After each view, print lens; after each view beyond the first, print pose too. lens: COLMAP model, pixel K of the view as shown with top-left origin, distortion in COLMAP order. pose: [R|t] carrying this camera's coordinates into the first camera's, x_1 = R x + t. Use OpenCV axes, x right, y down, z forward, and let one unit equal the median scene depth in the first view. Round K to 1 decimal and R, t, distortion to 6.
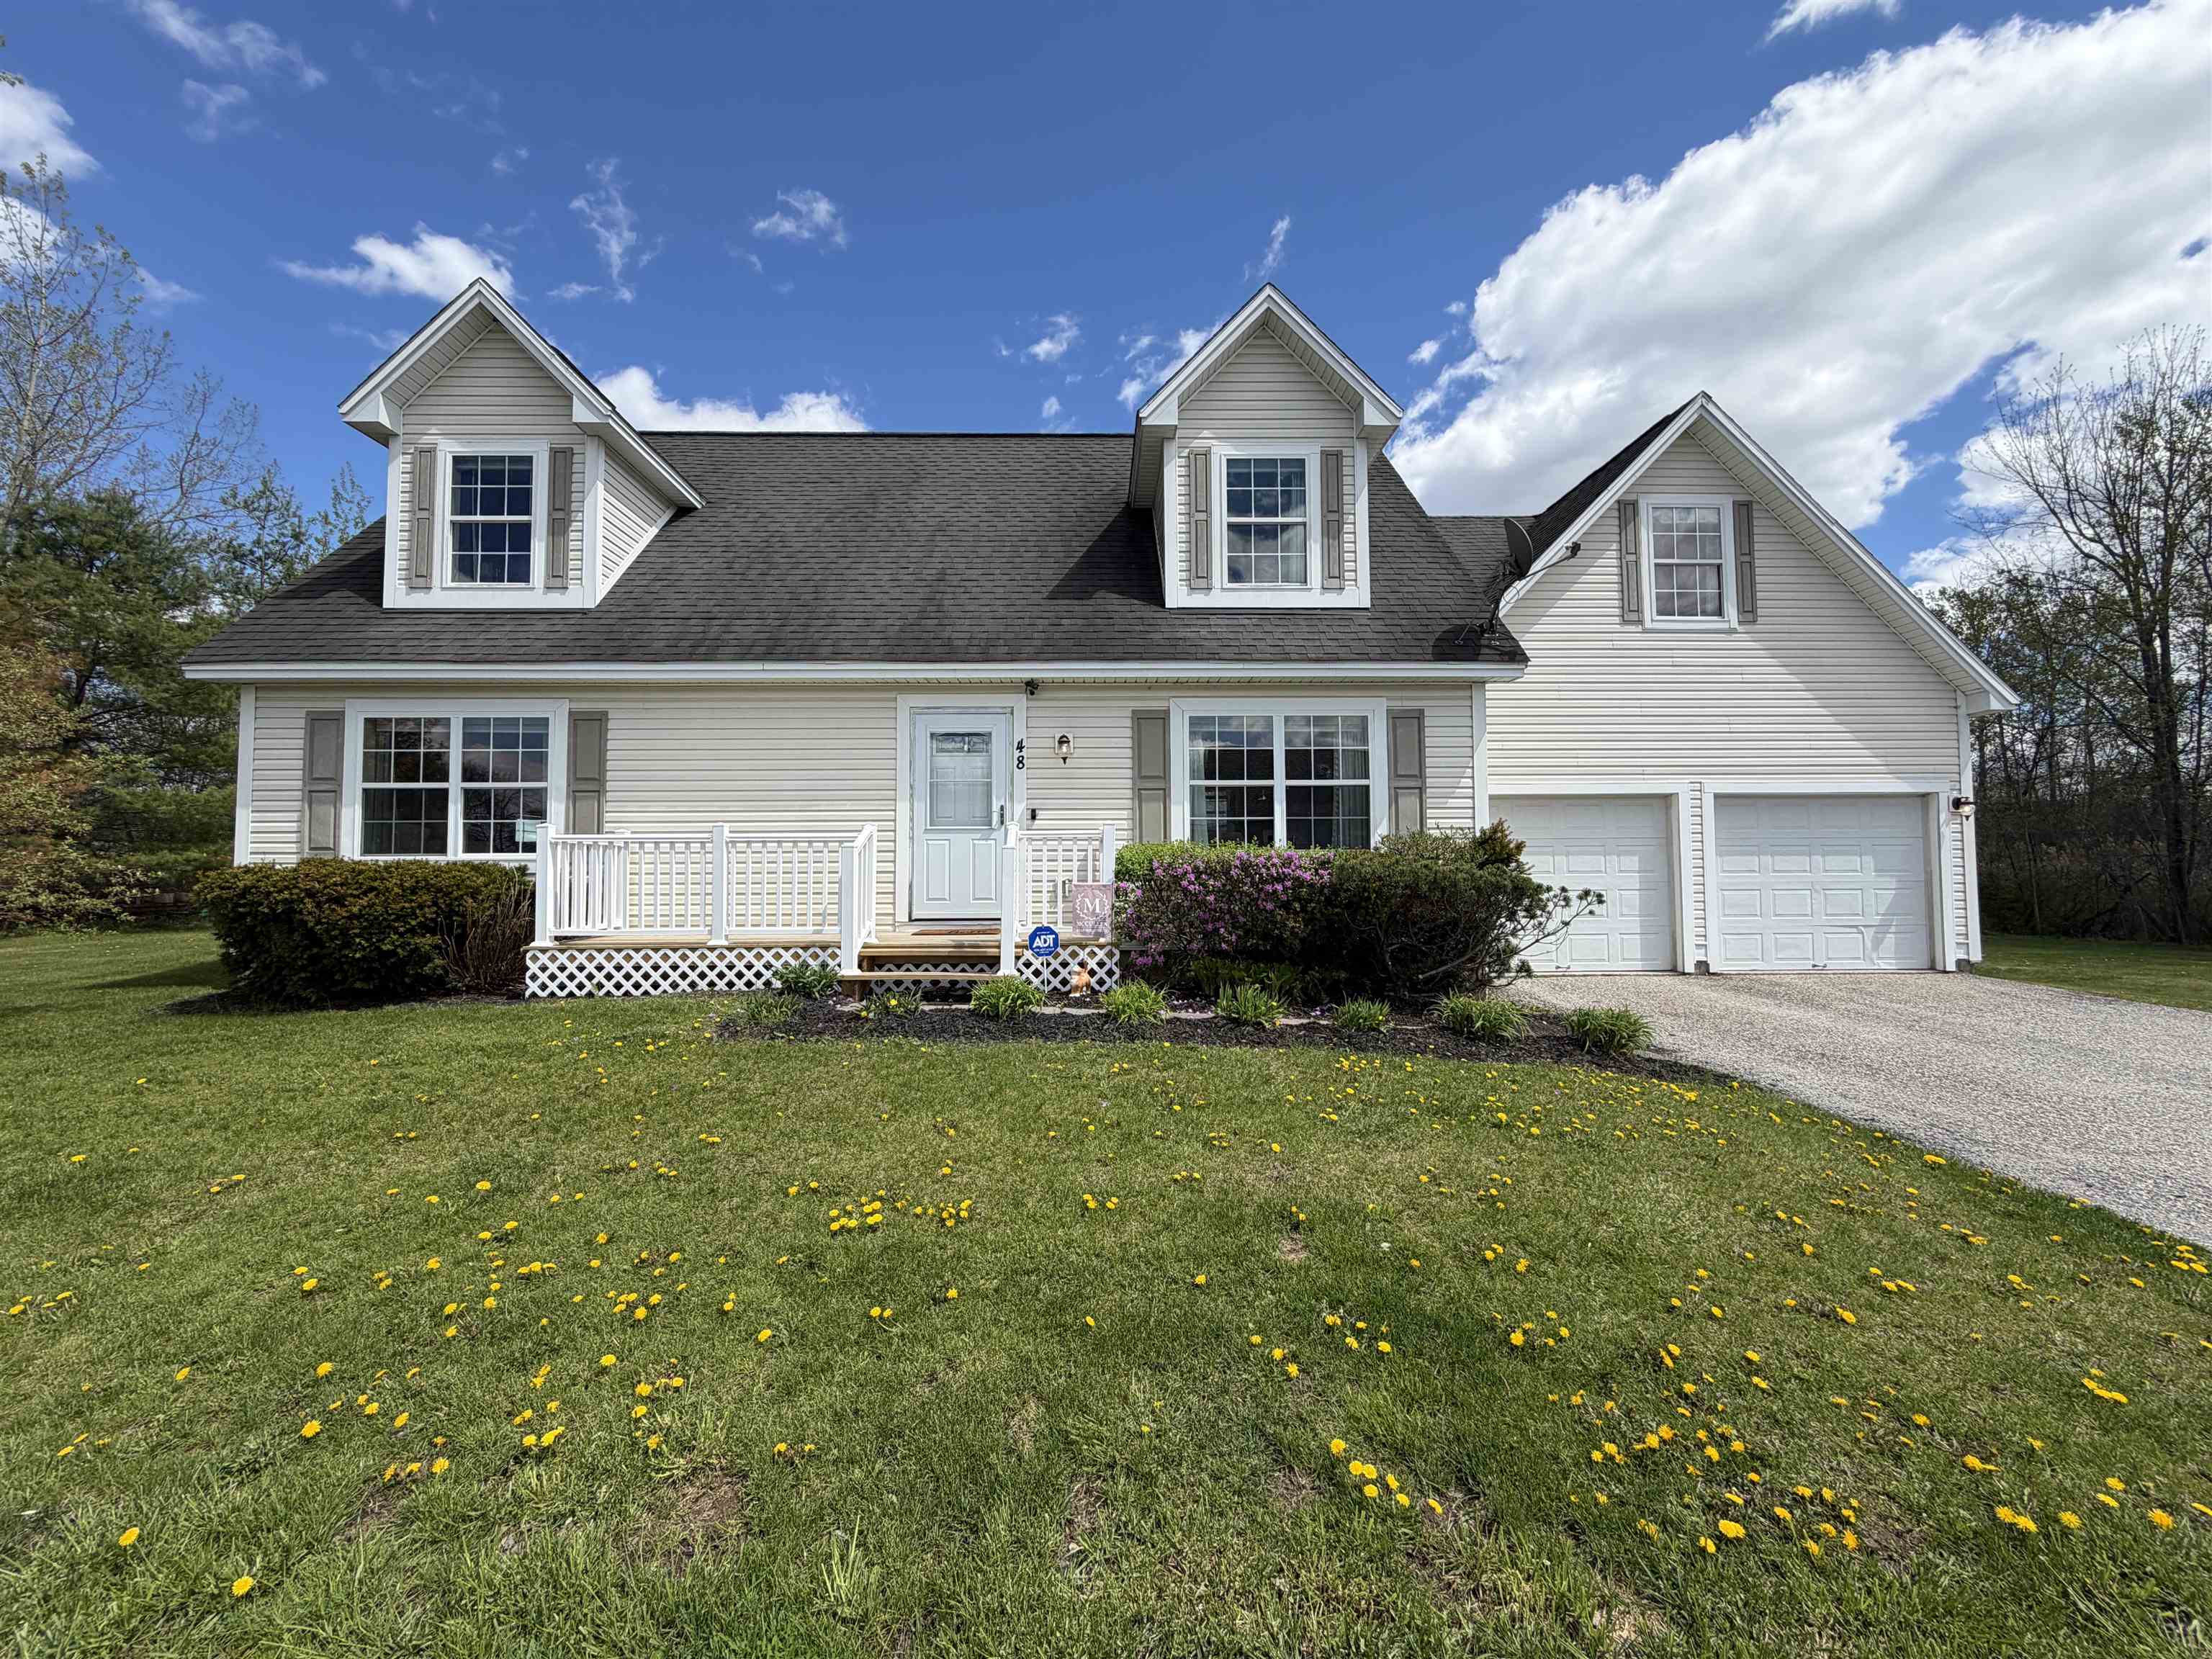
lens RADIAL K [[847.6, 0, 1083.4], [0, 847.6, 849.4], [0, 0, 1]] dist [-0.000310, -0.000435]
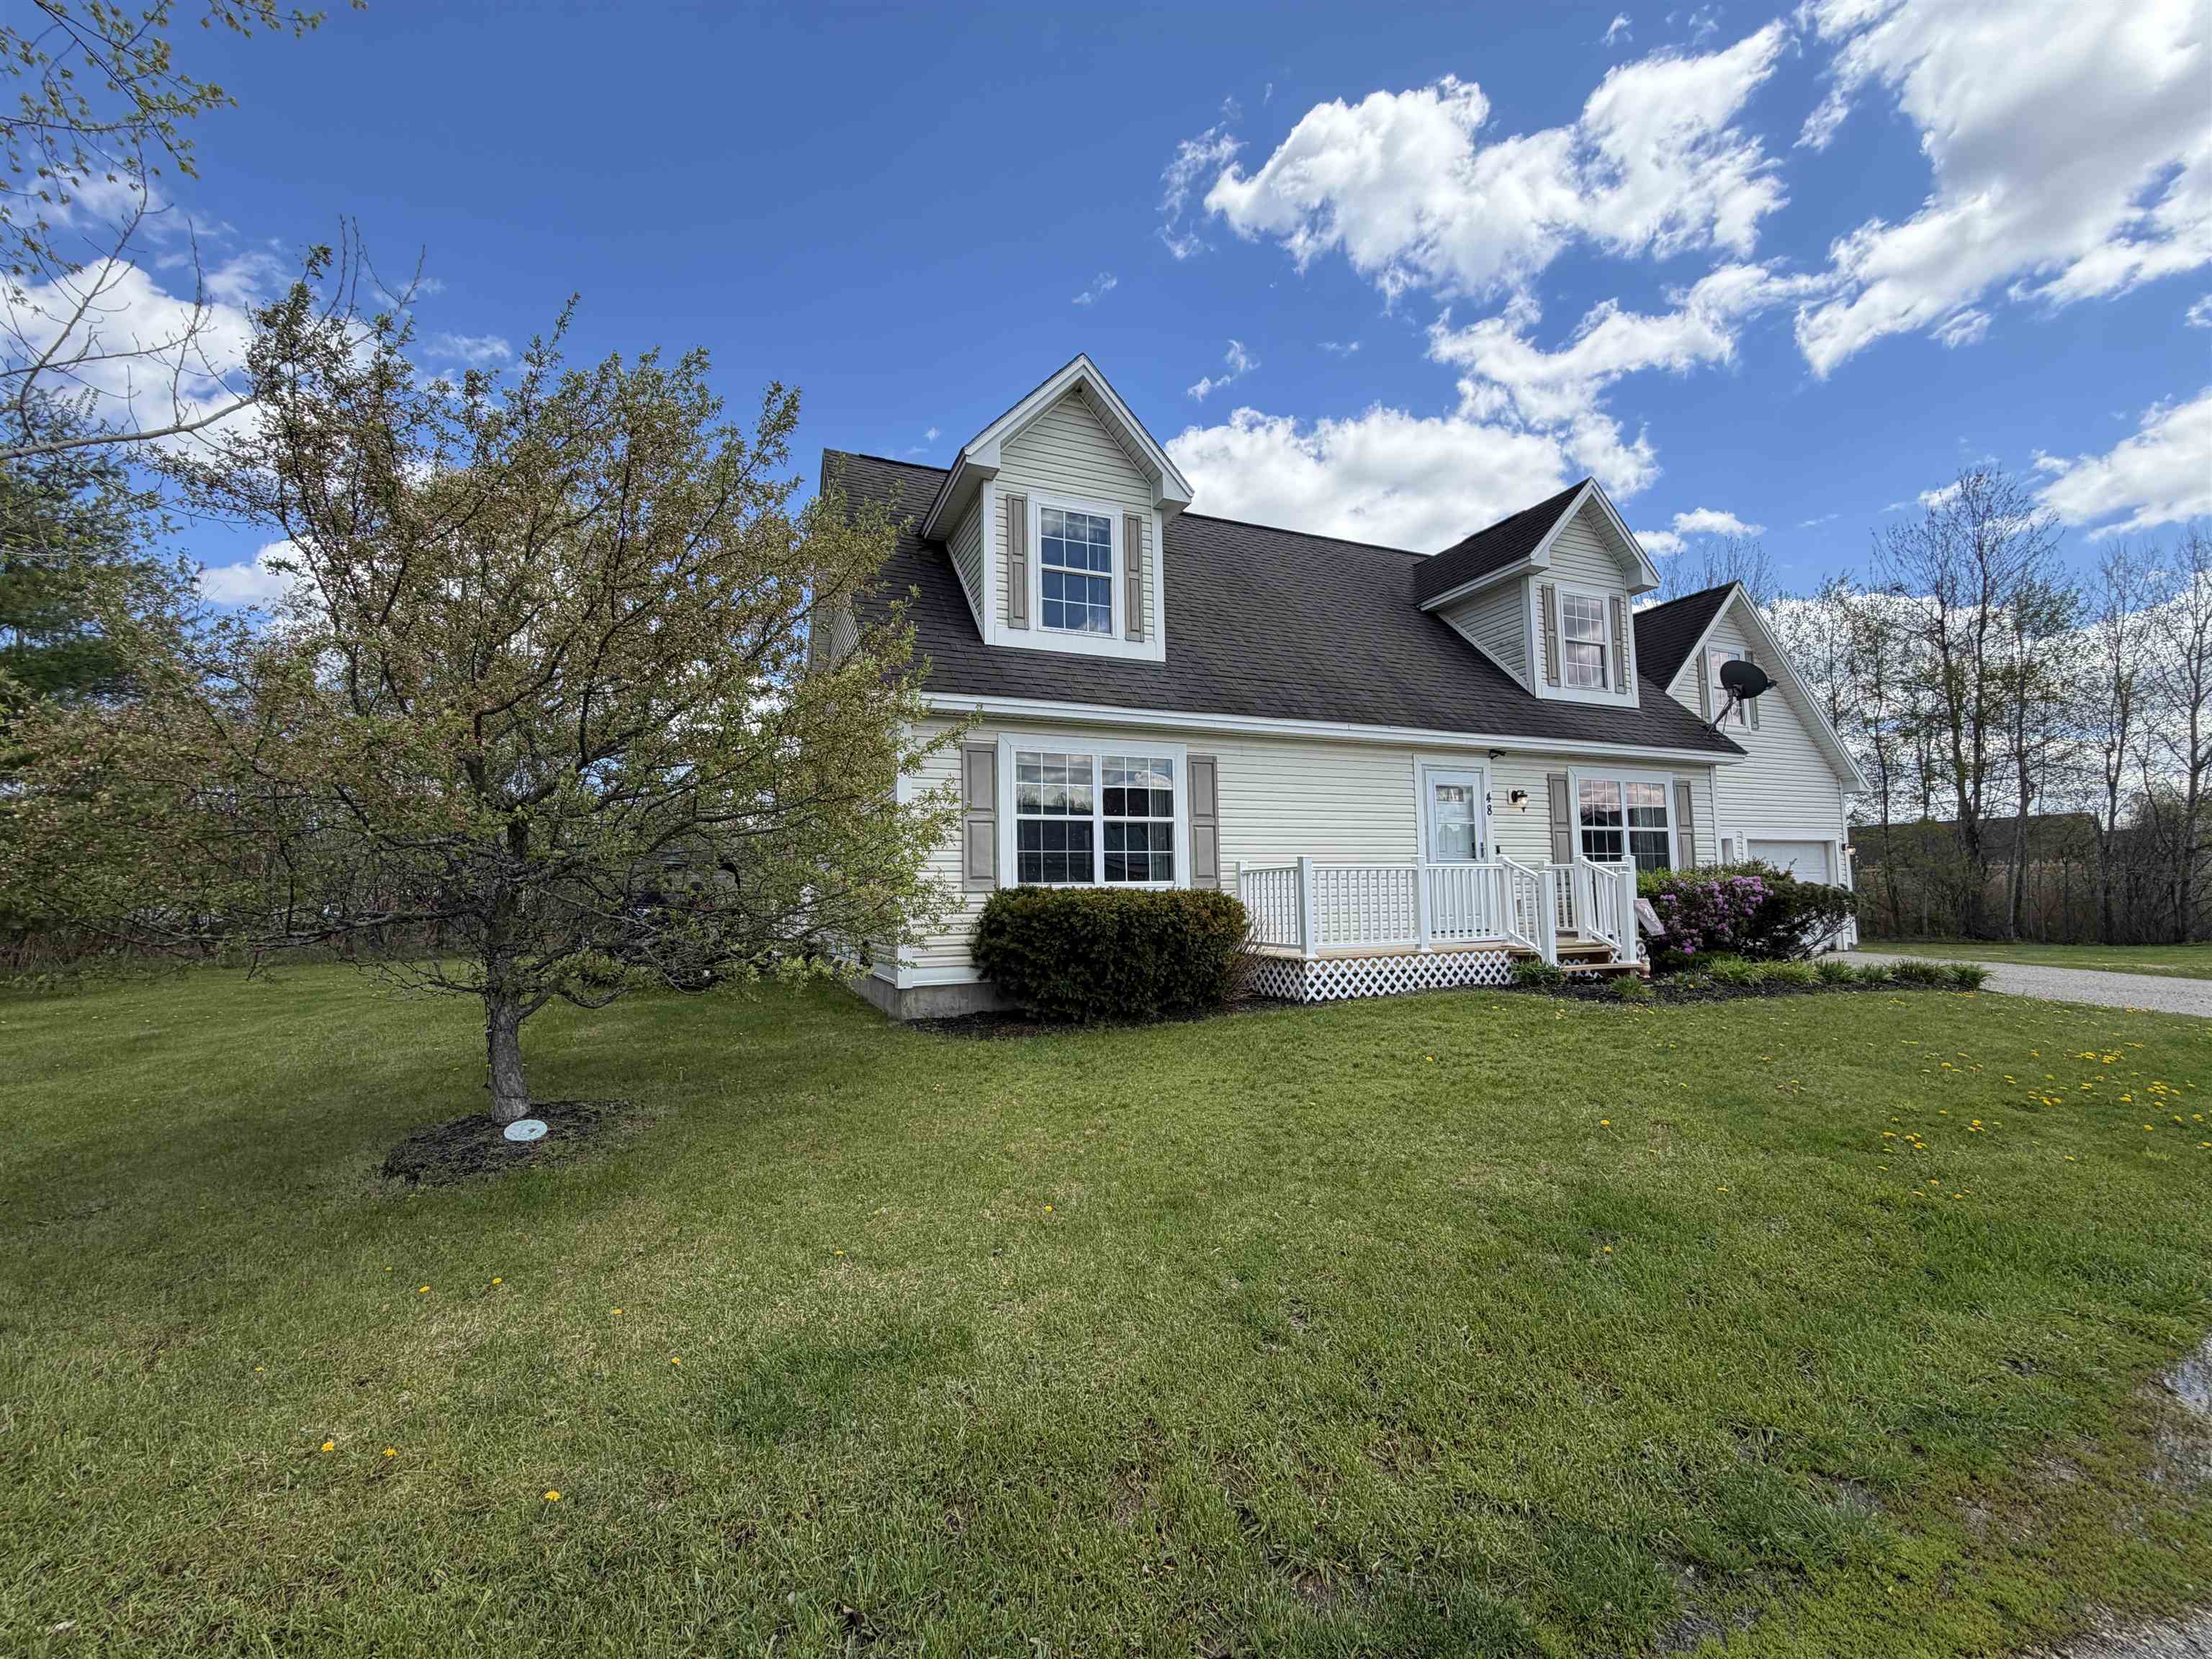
lens RADIAL K [[889.0, 0, 1047.8], [0, 889.0, 848.8], [0, 0, 1]] dist [0.000802, -0.000065]
pose [[0.930902, 0.008968, 0.365159, -0.985127], [0.005680, 0.999222, -0.039018, 0.005338], [-0.365225, 0.038396, 0.930127, -0.020183]]
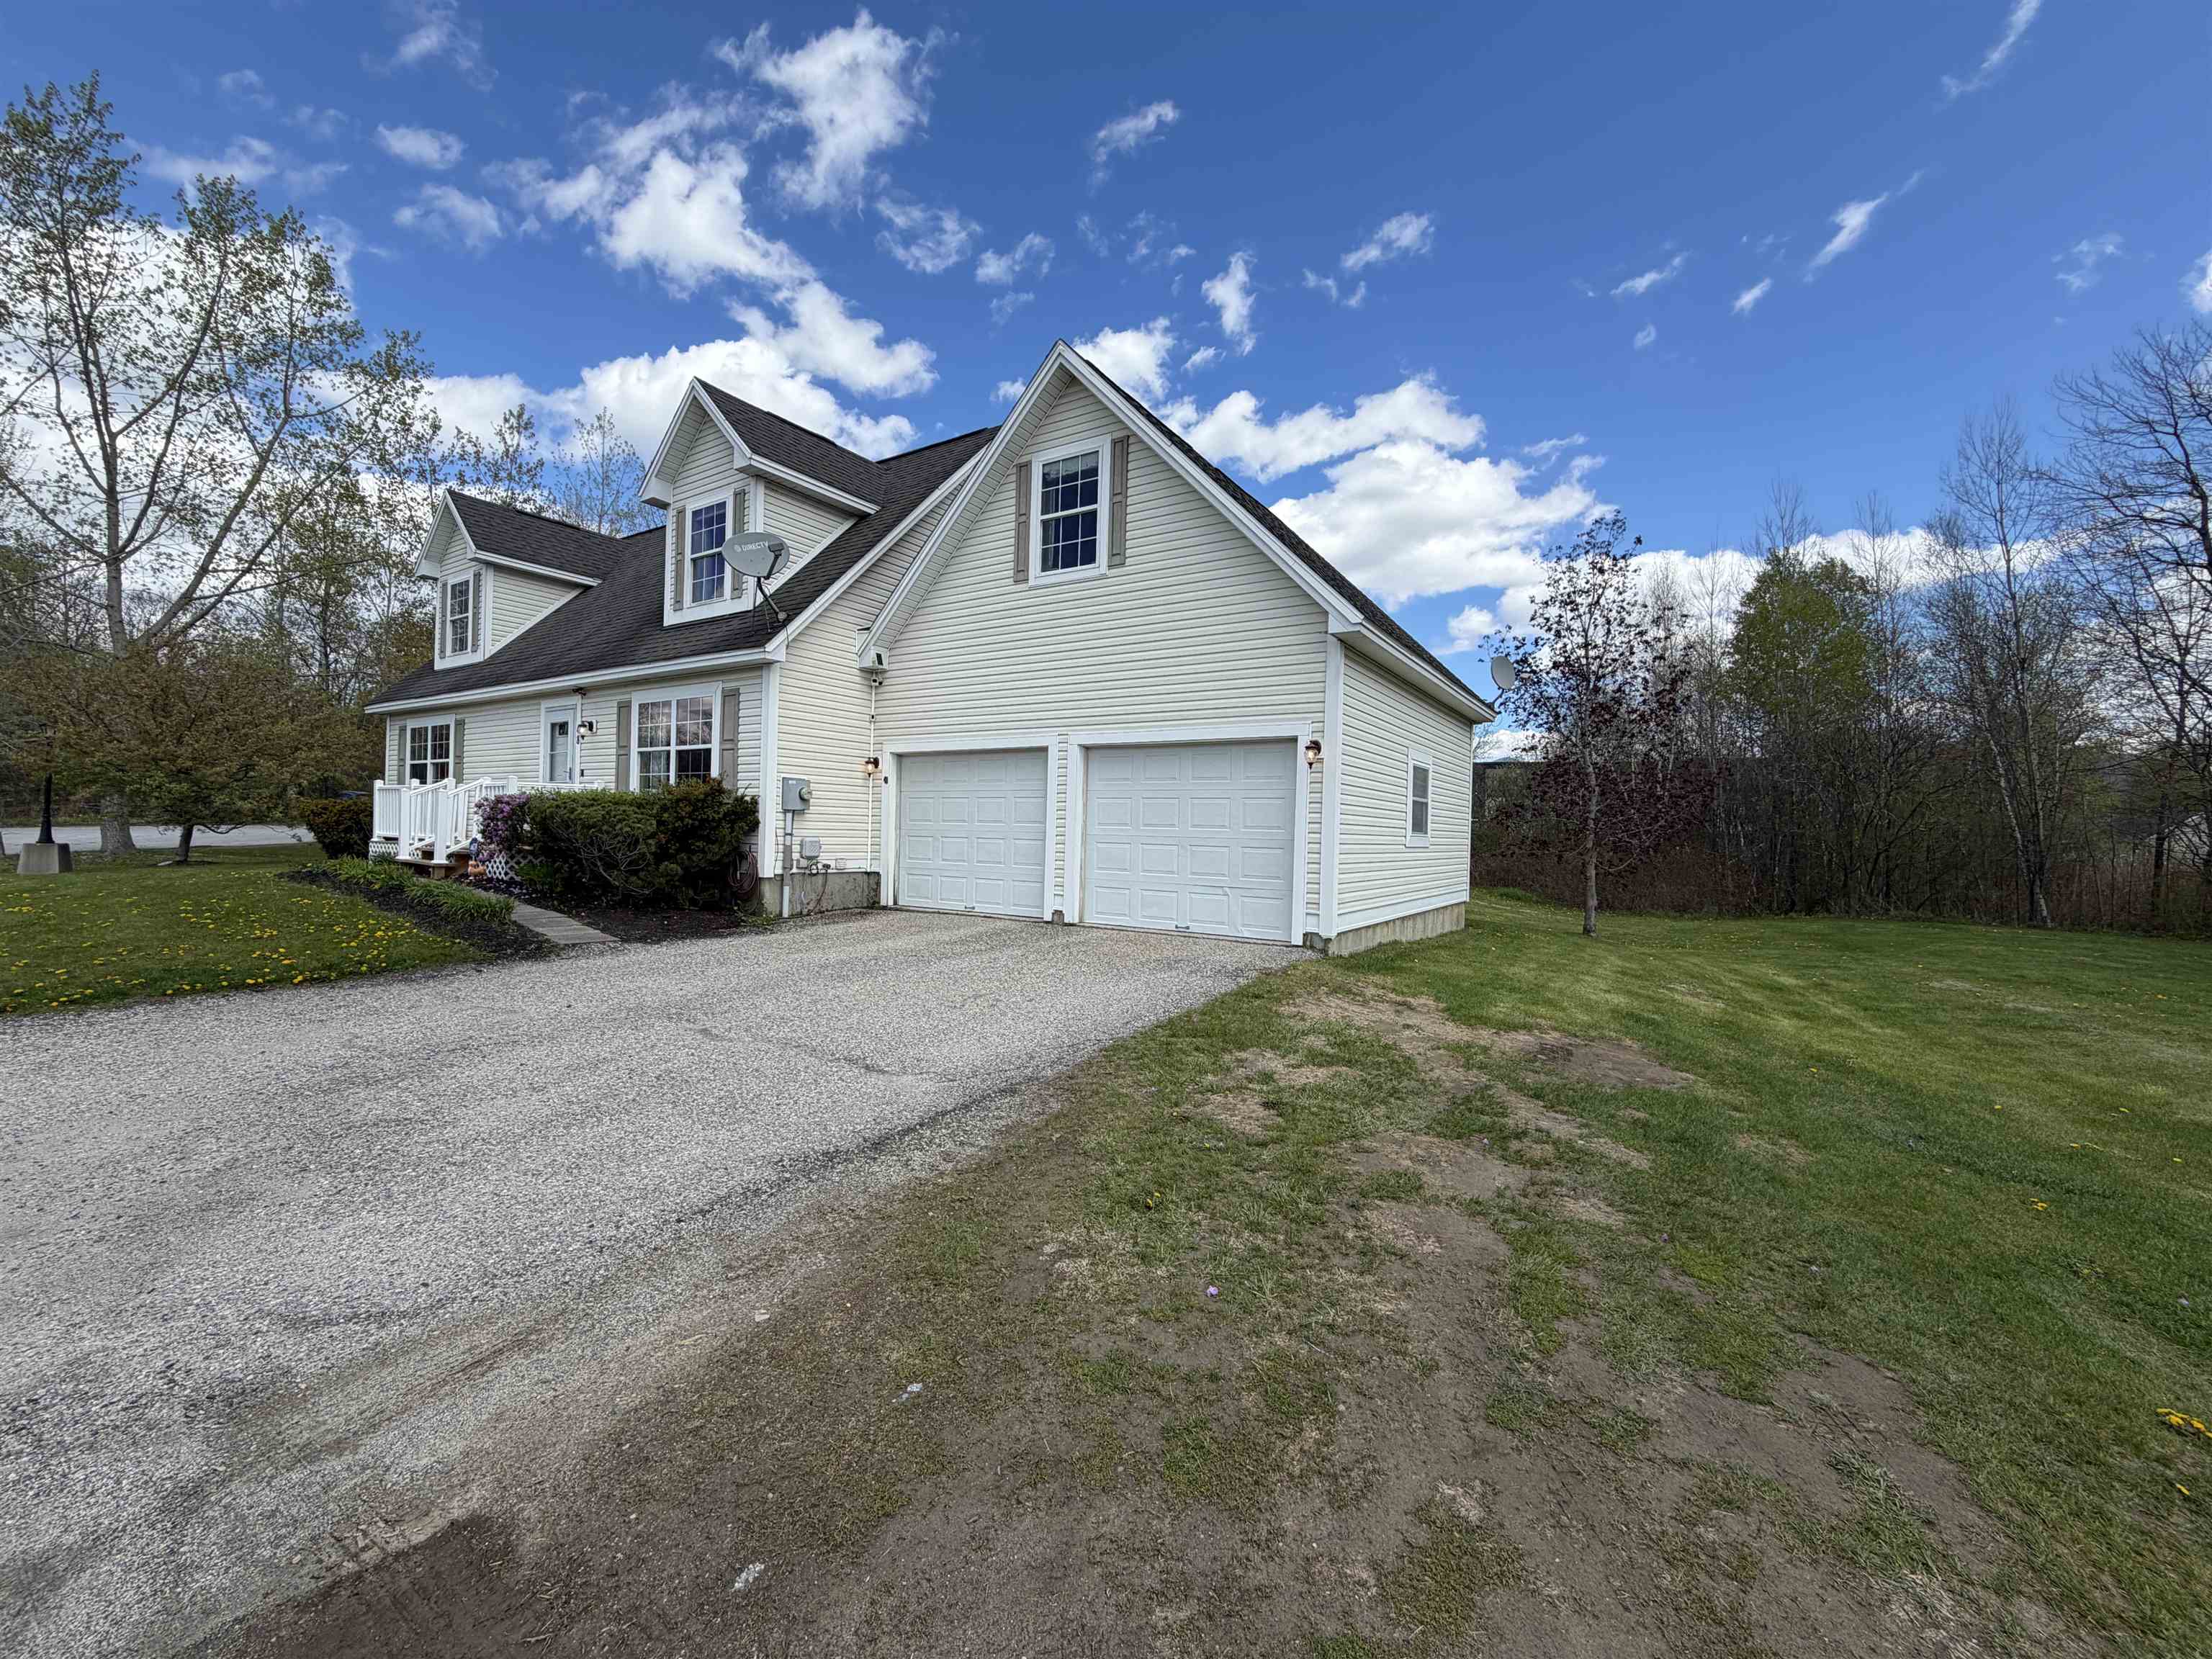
lens RADIAL K [[889.0, 0, 1101.0], [0, 889.0, 829.7], [0, 0, 1]] dist [0.000802, -0.000065]
pose [[0.826853, 0.027978, -0.561722, 1.347231], [-0.008744, 0.999281, 0.036899, -0.004670], [0.562350, -0.025599, 0.826503, 0.145947]]
